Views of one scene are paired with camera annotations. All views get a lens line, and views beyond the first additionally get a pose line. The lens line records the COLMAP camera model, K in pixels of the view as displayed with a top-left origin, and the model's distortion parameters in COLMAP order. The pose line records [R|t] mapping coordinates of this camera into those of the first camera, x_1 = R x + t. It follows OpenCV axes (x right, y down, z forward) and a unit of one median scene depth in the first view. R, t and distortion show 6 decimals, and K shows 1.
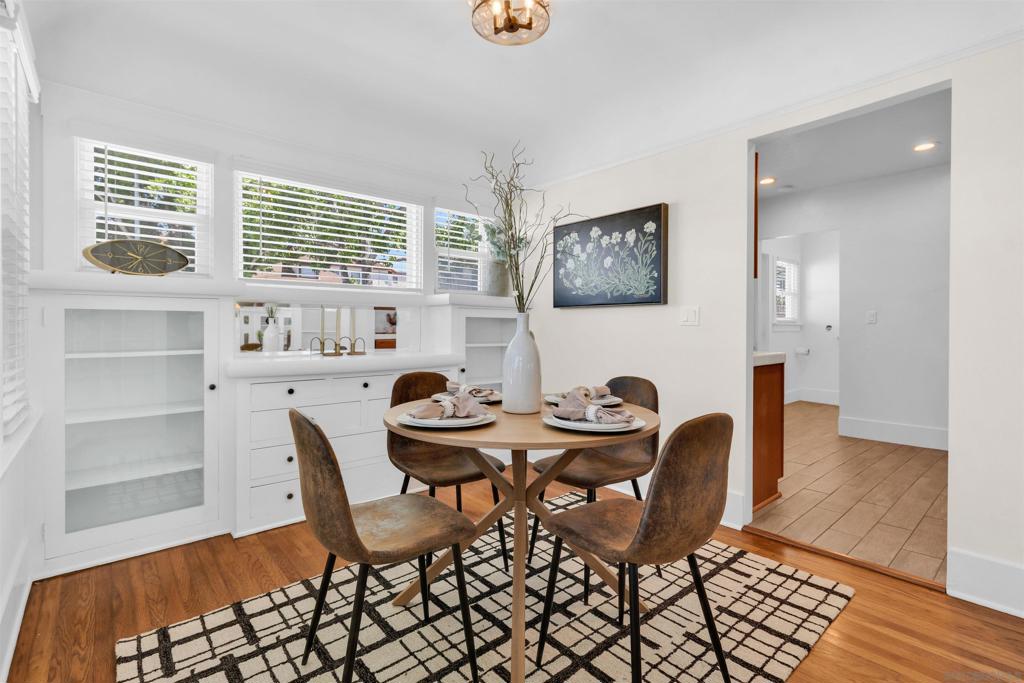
lens RADIAL K [[473.7, 0, 507.3], [0, 473.7, 333.3], [0, 0, 1]] dist [-0.002280, -0.000800]
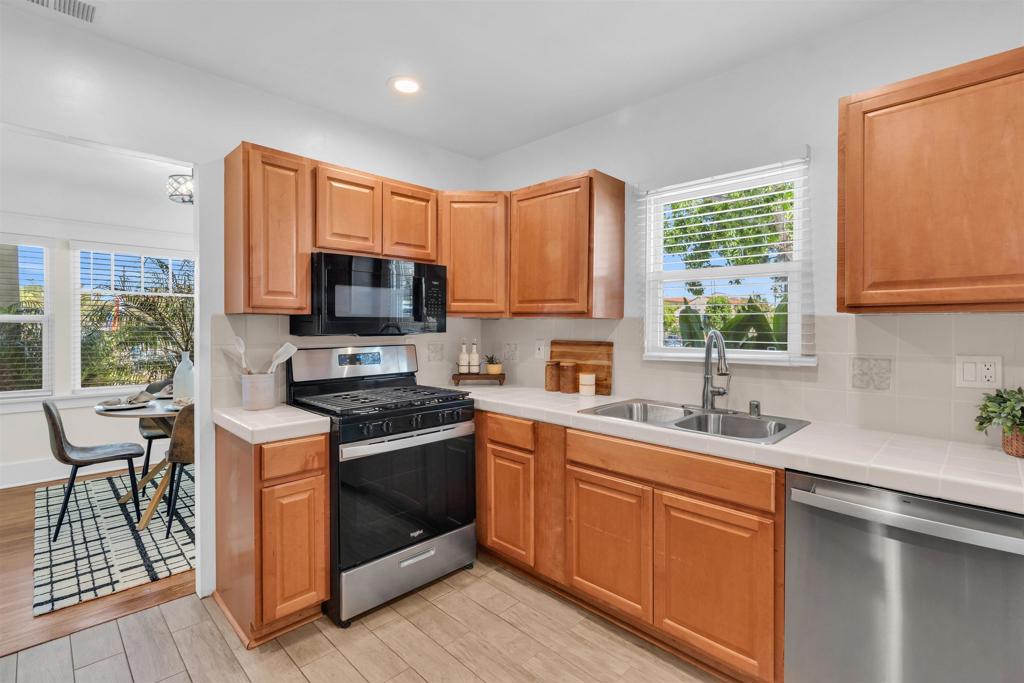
lens RADIAL K [[473.7, 0, 510.6], [0, 473.7, 334.3], [0, 0, 1]] dist [-0.002280, -0.000800]
pose [[0.081650, 0.023609, -0.996381, 1.622156], [-0.011680, 0.999673, 0.022729, -0.131416], [0.996593, 0.009782, 0.081899, 1.707576]]
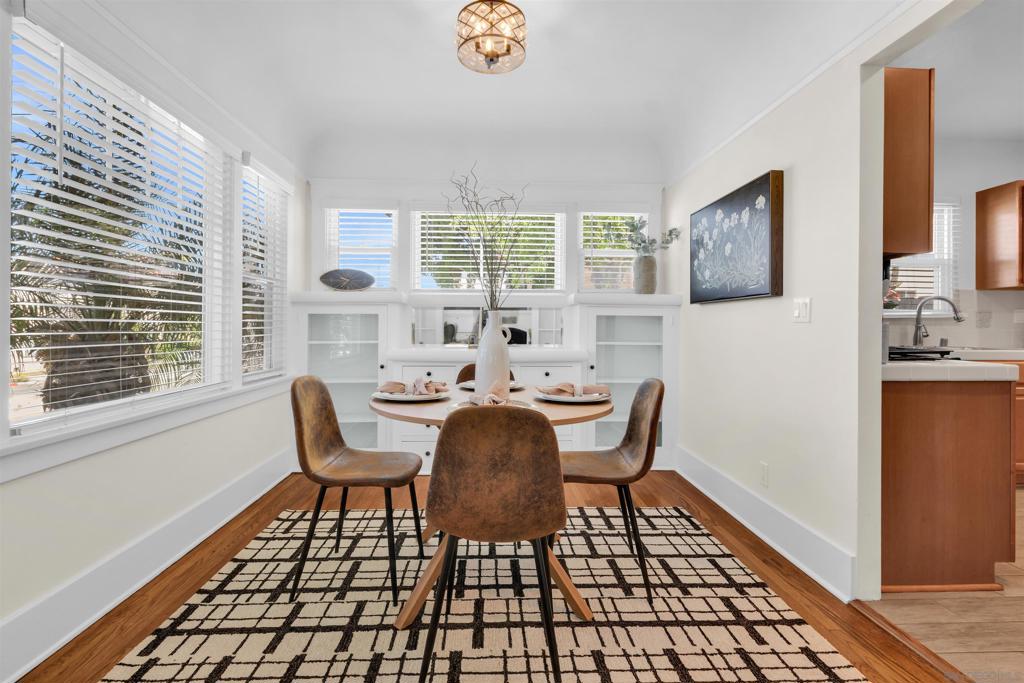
lens RADIAL K [[473.7, 0, 497.3], [0, 473.7, 328.7], [0, 0, 1]] dist [-0.002280, -0.000800]
pose [[0.779933, 0.003899, -0.625851, 0.585583], [-0.010051, 0.999930, -0.006296, 0.004271], [0.625782, 0.011200, 0.779917, 0.102454]]
